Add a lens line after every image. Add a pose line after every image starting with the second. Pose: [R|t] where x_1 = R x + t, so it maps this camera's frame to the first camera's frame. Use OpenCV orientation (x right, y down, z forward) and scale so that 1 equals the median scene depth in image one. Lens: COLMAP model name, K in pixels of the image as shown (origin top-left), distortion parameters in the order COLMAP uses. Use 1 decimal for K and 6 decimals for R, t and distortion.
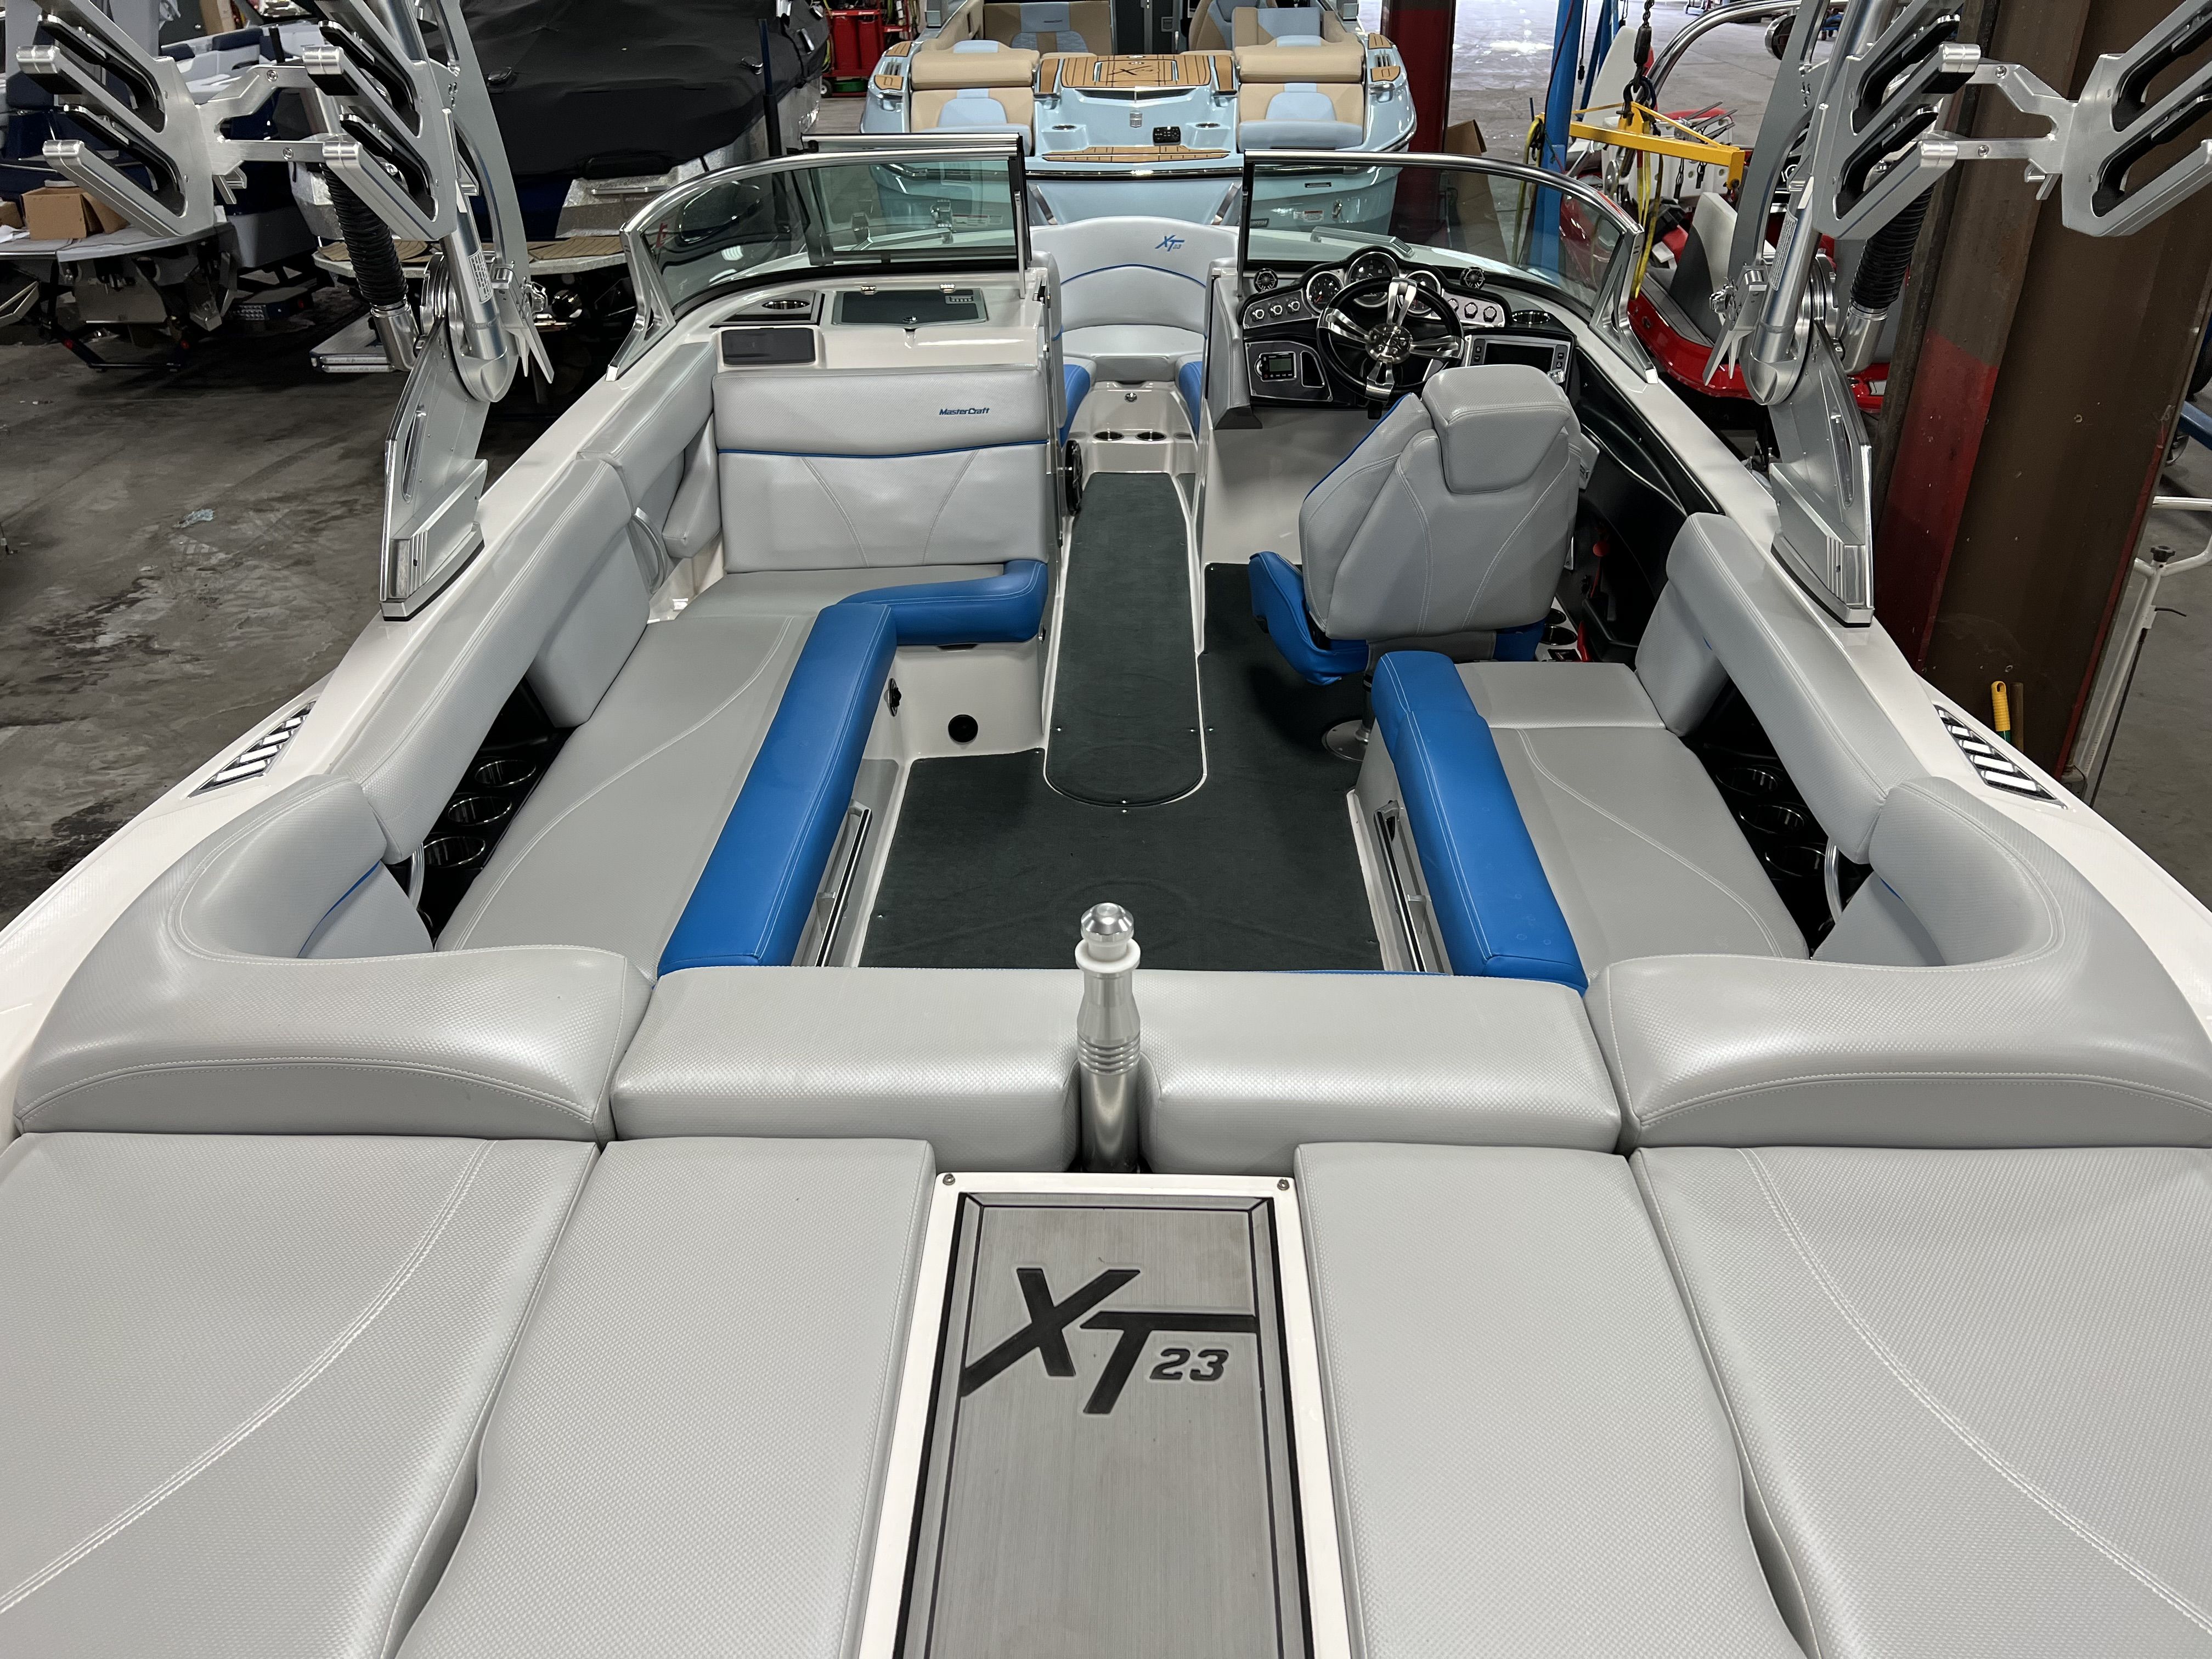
lens RADIAL K [[1728.4, 0, 1106.0], [0, 1728.4, 829.5], [0, 0, 1]] dist [0.078119, -0.100010]
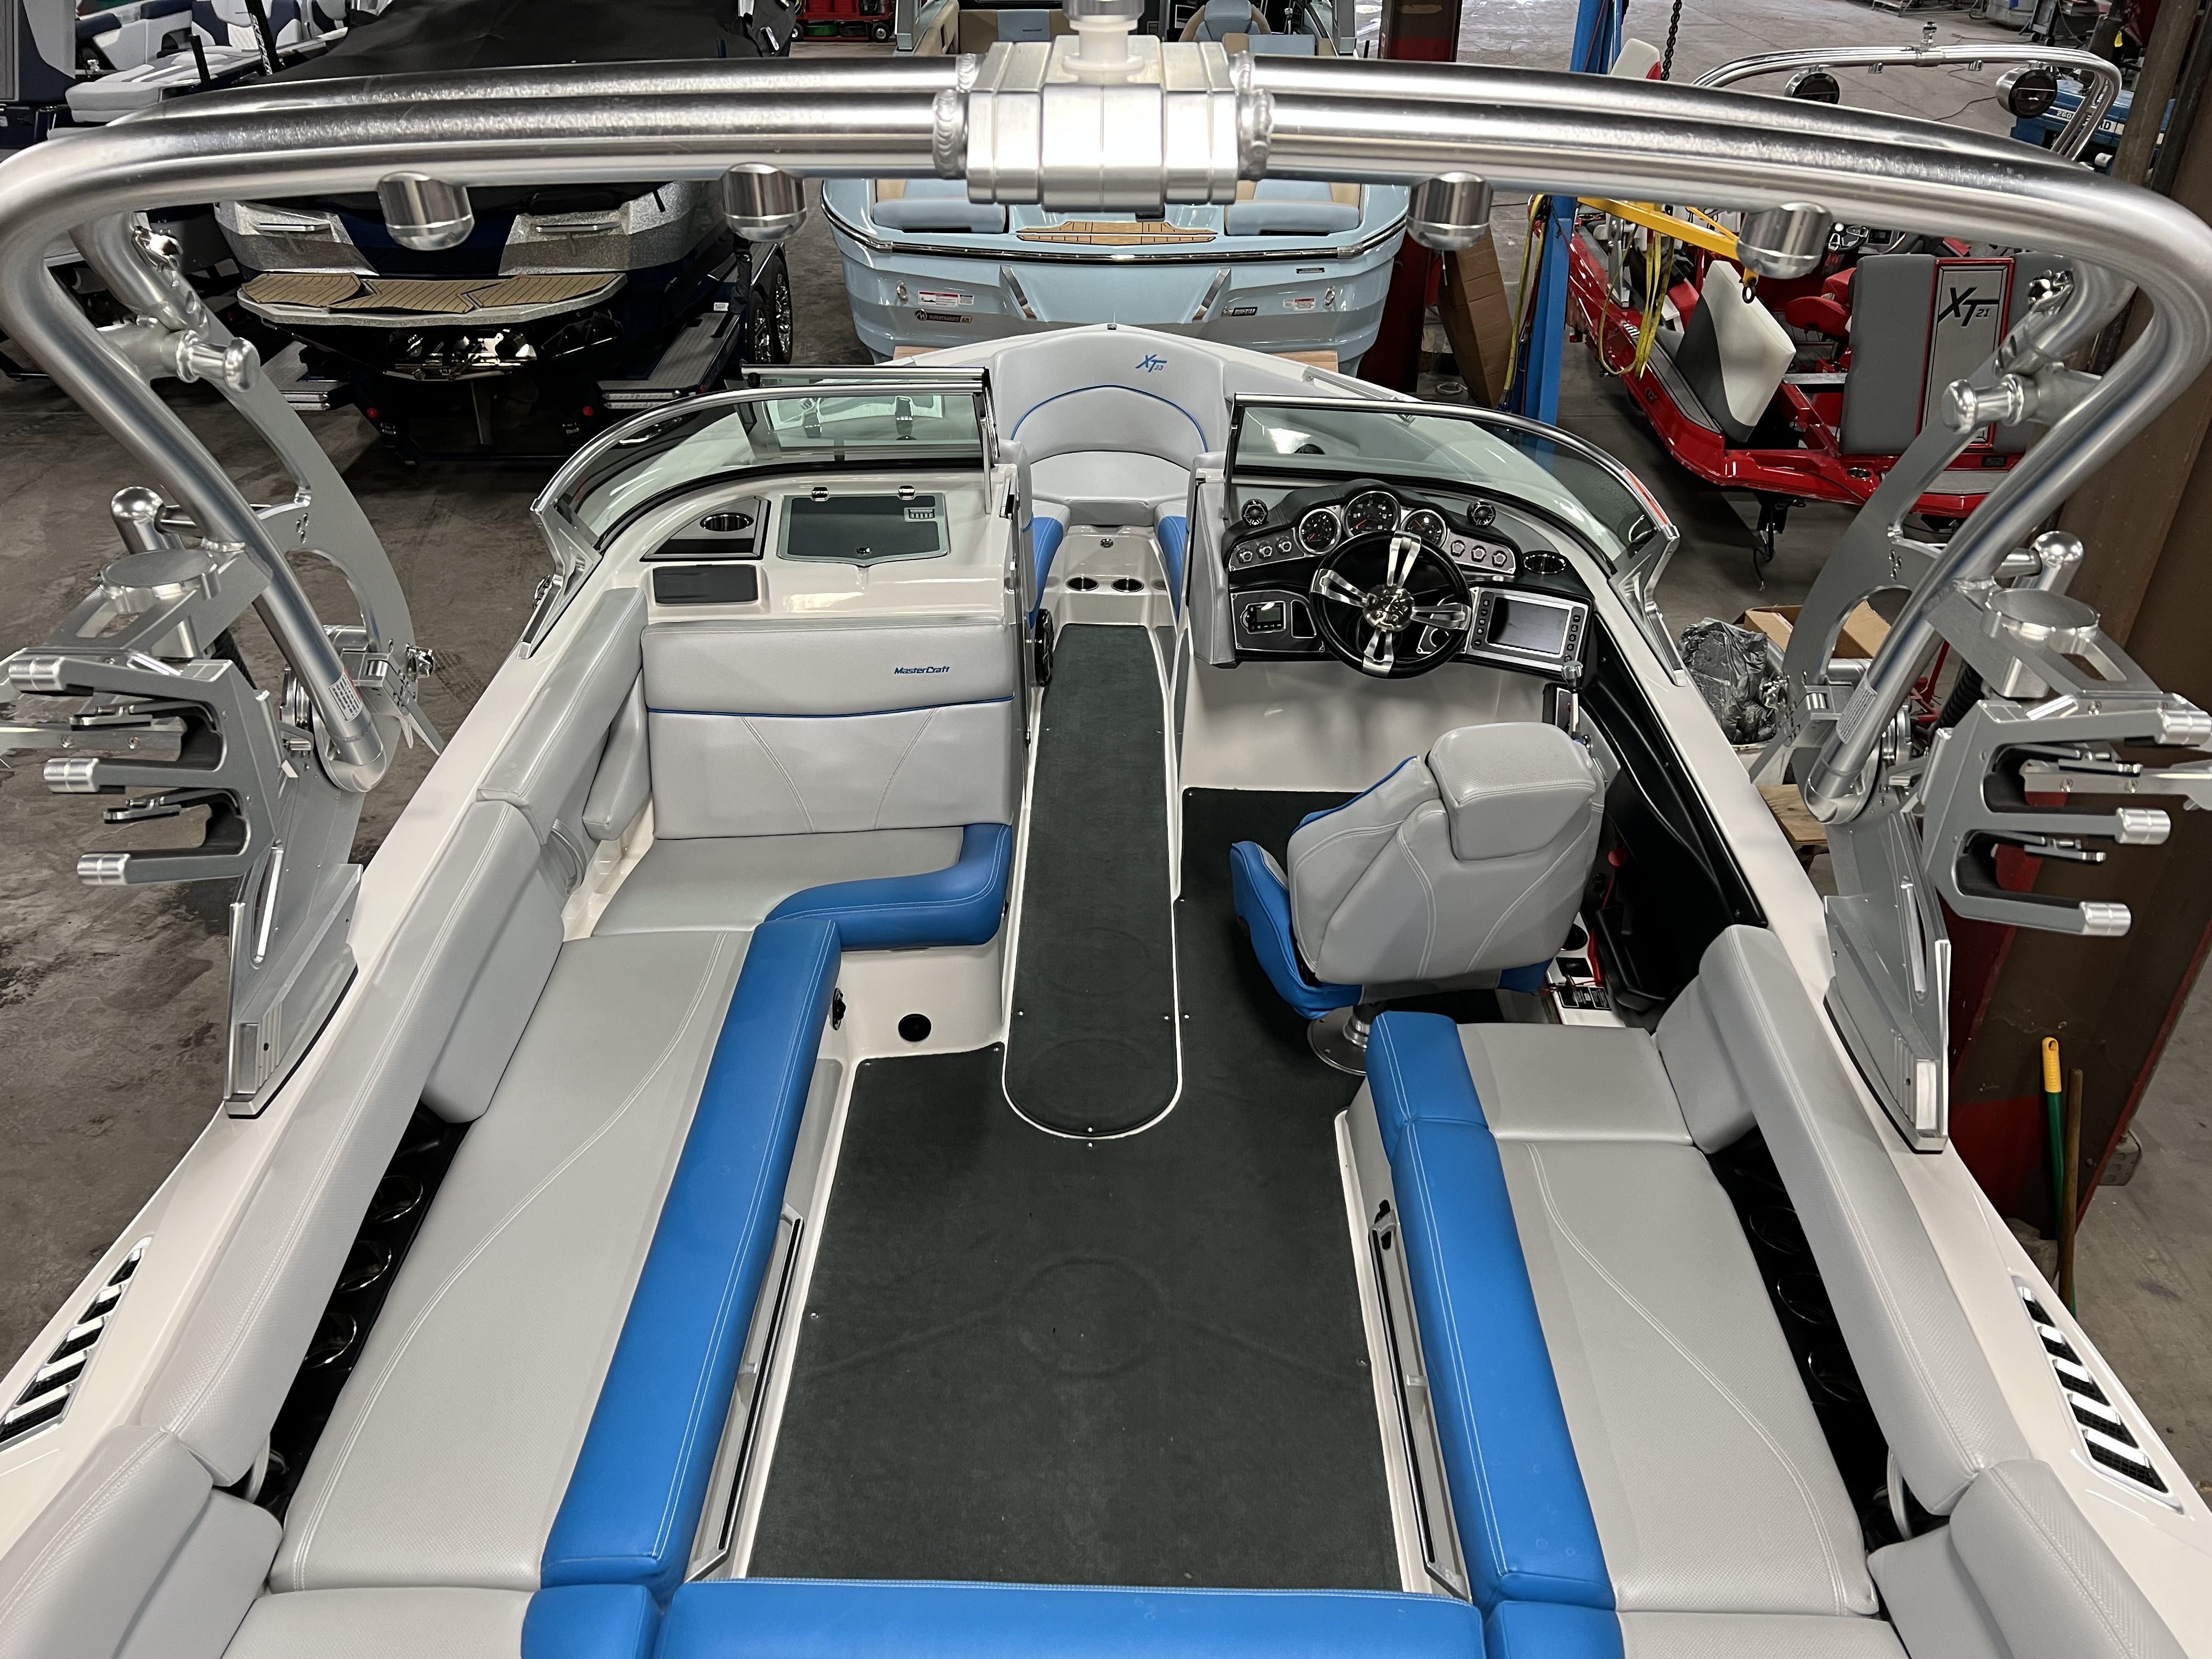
lens RADIAL K [[1728.4, 0, 1106.0], [0, 1728.4, 829.5], [0, 0, 1]] dist [0.078119, -0.100010]
pose [[0.999749, 0.015155, 0.016510, 0.001345], [-0.015962, 0.998627, 0.049899, -0.194872], [-0.015731, -0.050150, 0.998618, 0.086865]]
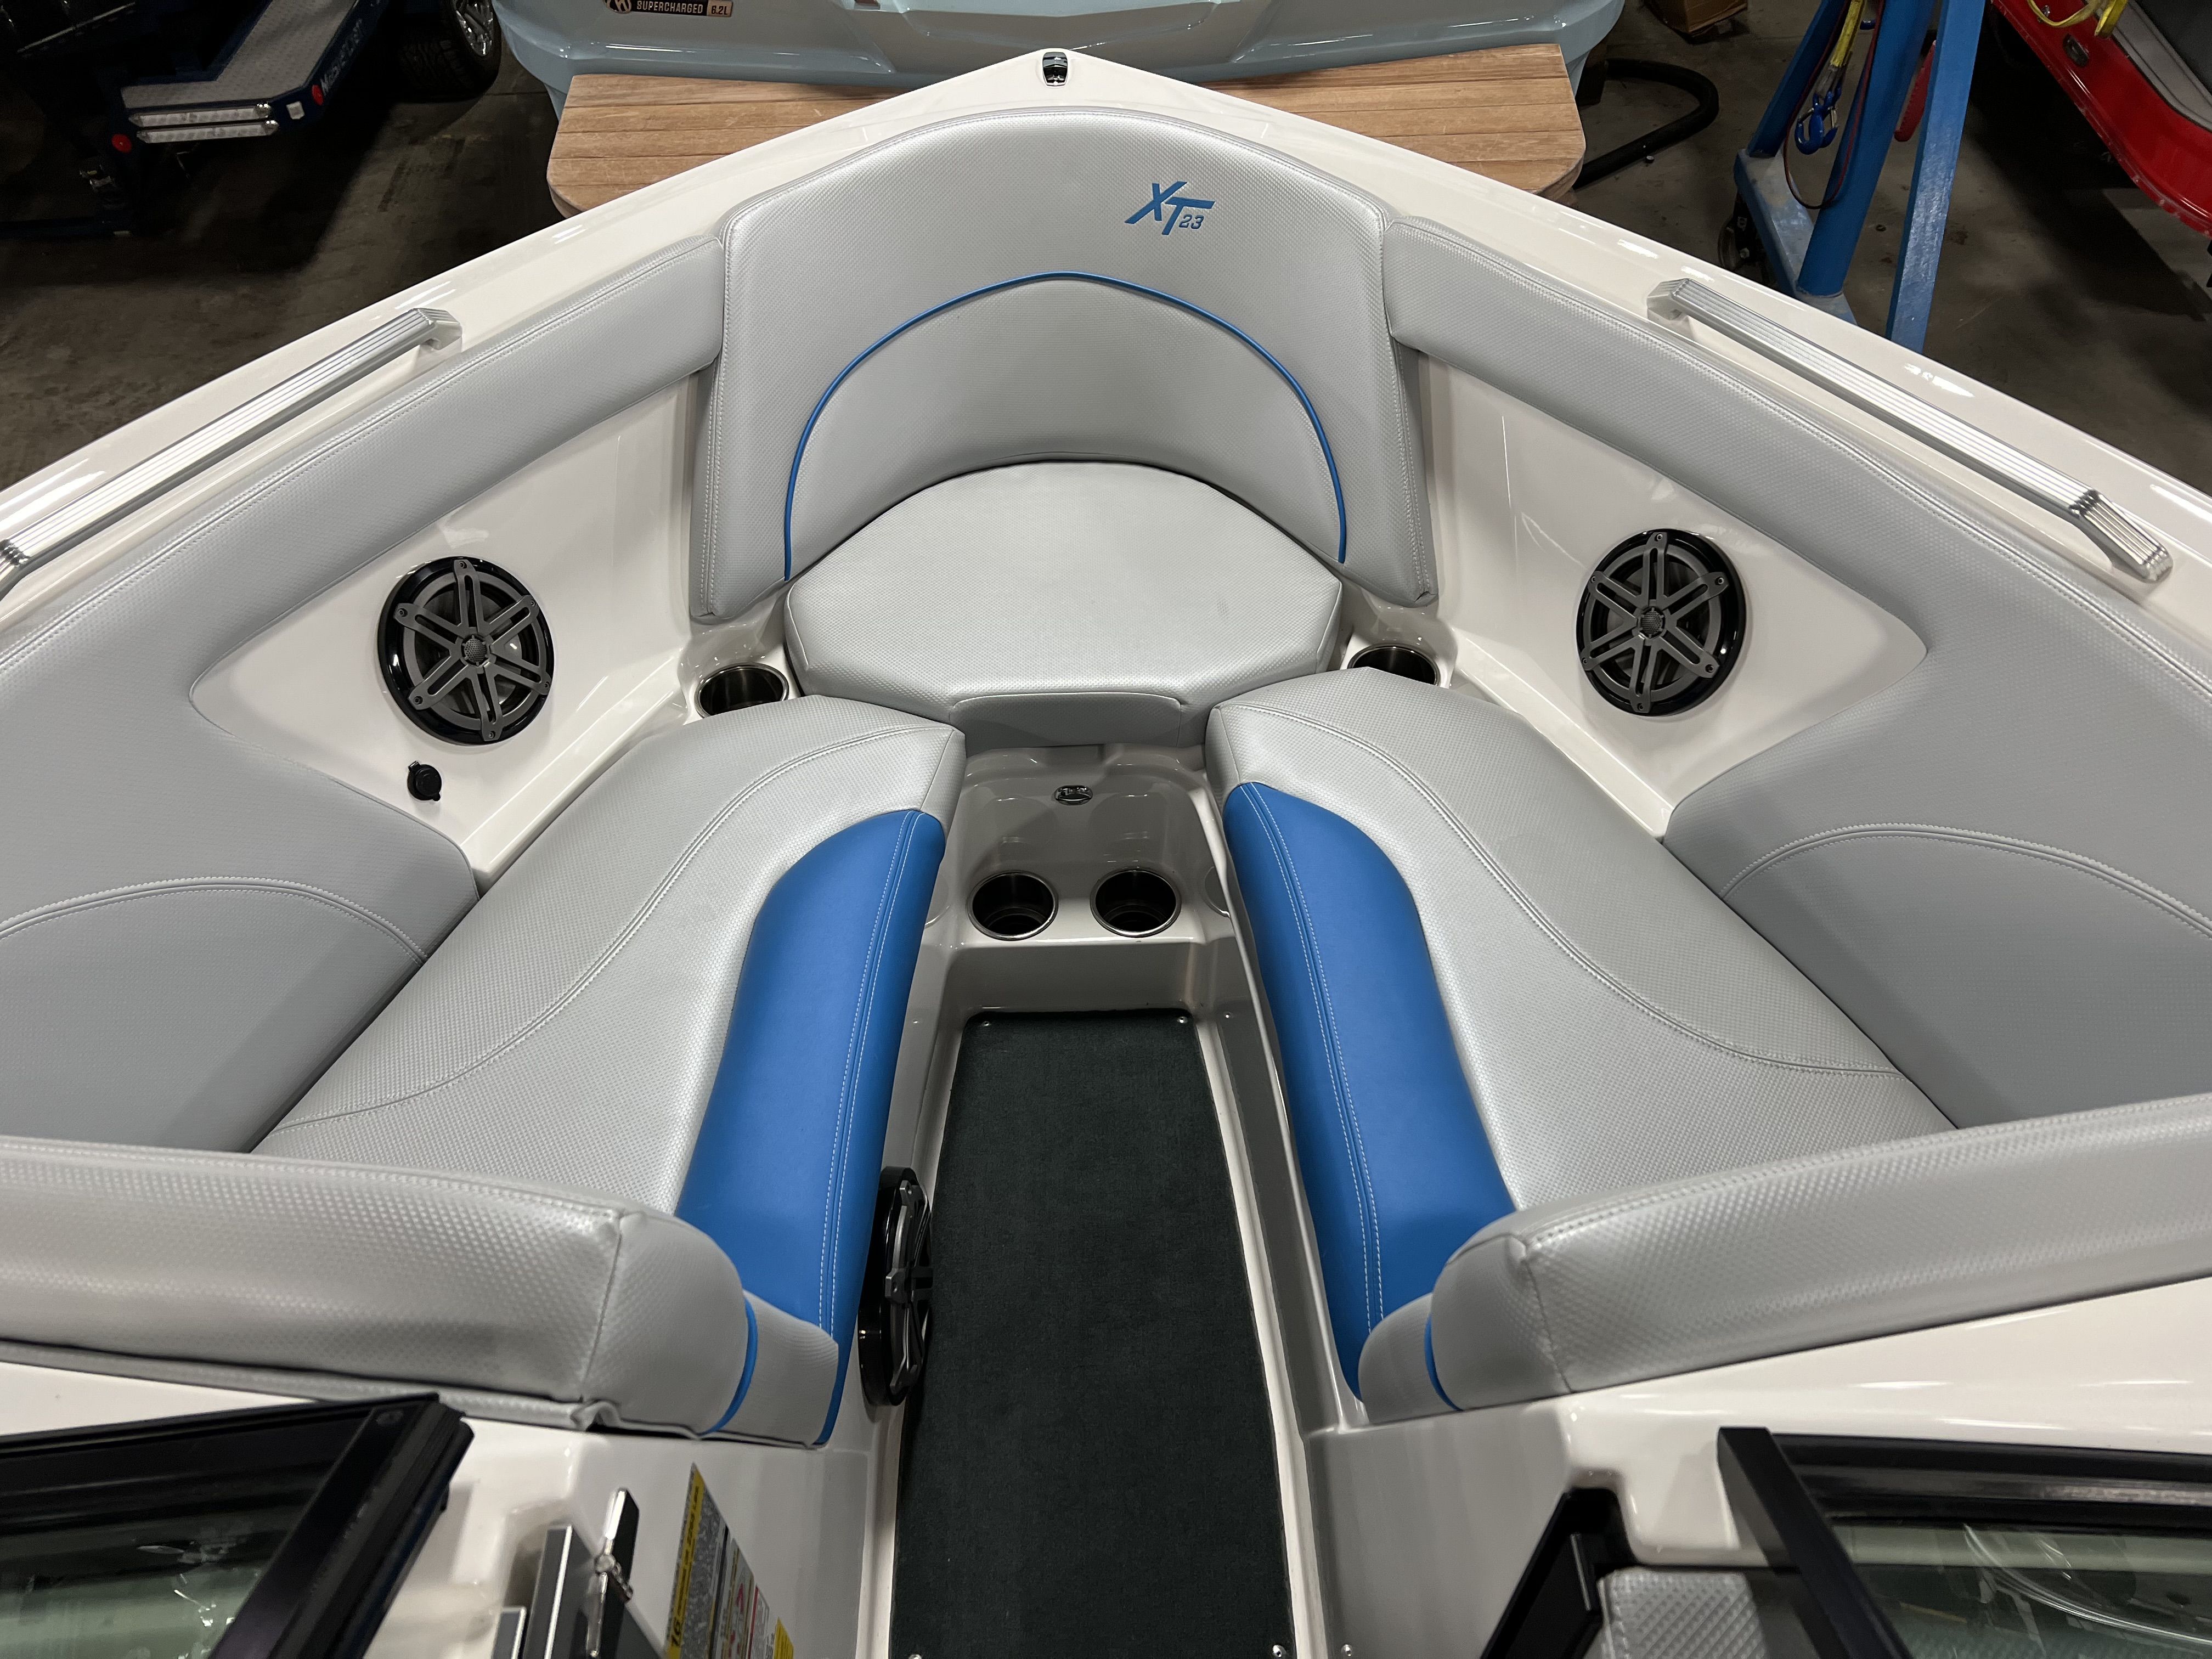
lens RADIAL K [[1679.6, 0, 1106.0], [0, 1679.6, 829.5], [0, 0, 1]] dist [0.087965, -0.094479]
pose [[0.998900, -0.038177, 0.027209, 0.015834], [0.028278, 0.953582, 0.299802, -0.466463], [-0.037392, -0.298703, 0.953613, 0.947838]]
